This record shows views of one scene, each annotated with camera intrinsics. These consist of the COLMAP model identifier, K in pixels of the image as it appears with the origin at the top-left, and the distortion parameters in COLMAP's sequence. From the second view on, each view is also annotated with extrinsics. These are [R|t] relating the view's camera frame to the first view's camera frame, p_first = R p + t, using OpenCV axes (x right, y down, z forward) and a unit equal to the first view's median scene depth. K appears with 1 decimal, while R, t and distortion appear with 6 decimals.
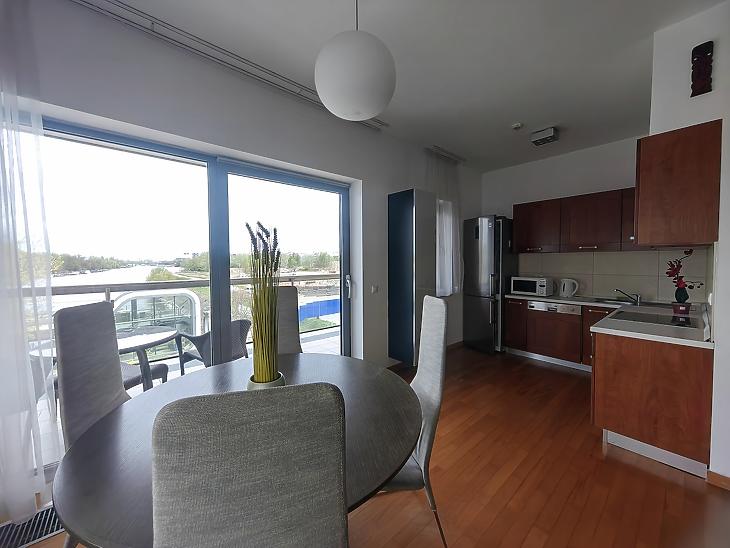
lens RADIAL K [[281.9, 0, 363.7], [0, 281.9, 269.5], [0, 0, 1]] dist [0.007570, -0.000228]
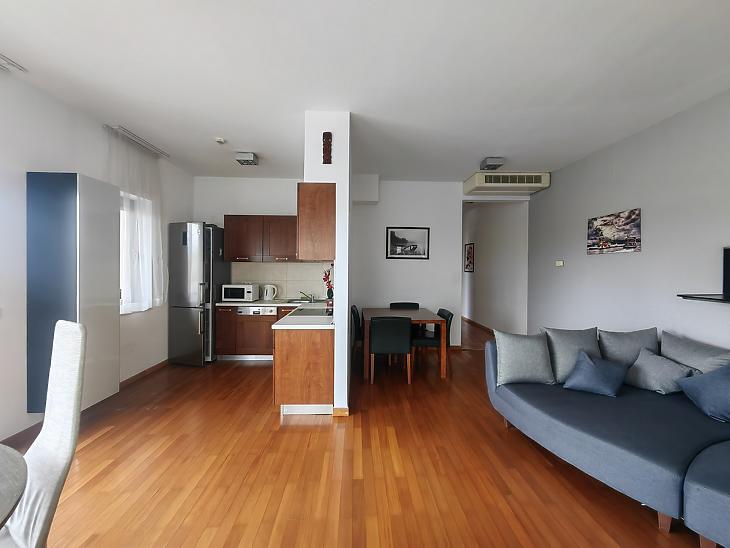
lens RADIAL K [[281.9, 0, 365.1], [0, 281.9, 270.3], [0, 0, 1]] dist [0.007570, -0.000228]
pose [[0.628639, 0.000259, 0.777698, 0.080879], [0.012931, 0.999858, -0.010786, -0.013113], [-0.777590, 0.016836, 0.628546, -0.066239]]
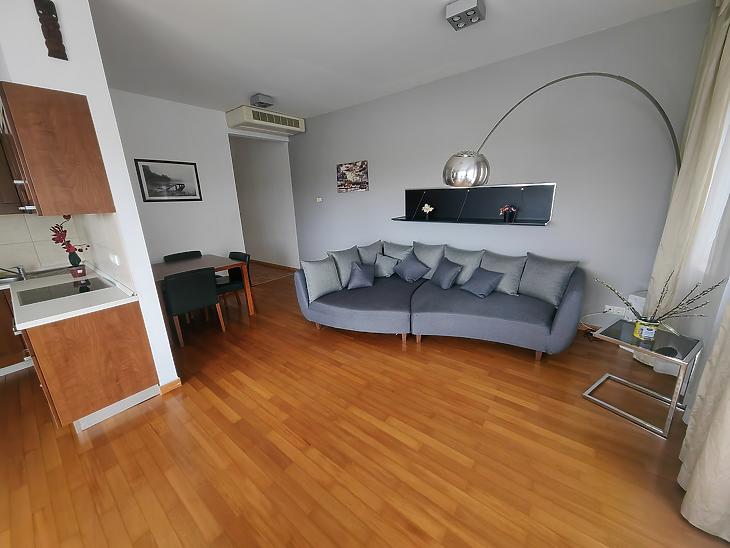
lens RADIAL K [[281.9, 0, 365.1], [0, 281.9, 269.6], [0, 0, 1]] dist [0.007570, -0.000228]
pose [[-0.189922, -0.236947, 0.952778, -0.066616], [0.068034, 0.964932, 0.253531, -0.059298], [-0.979439, 0.112973, -0.167142, 0.137647]]
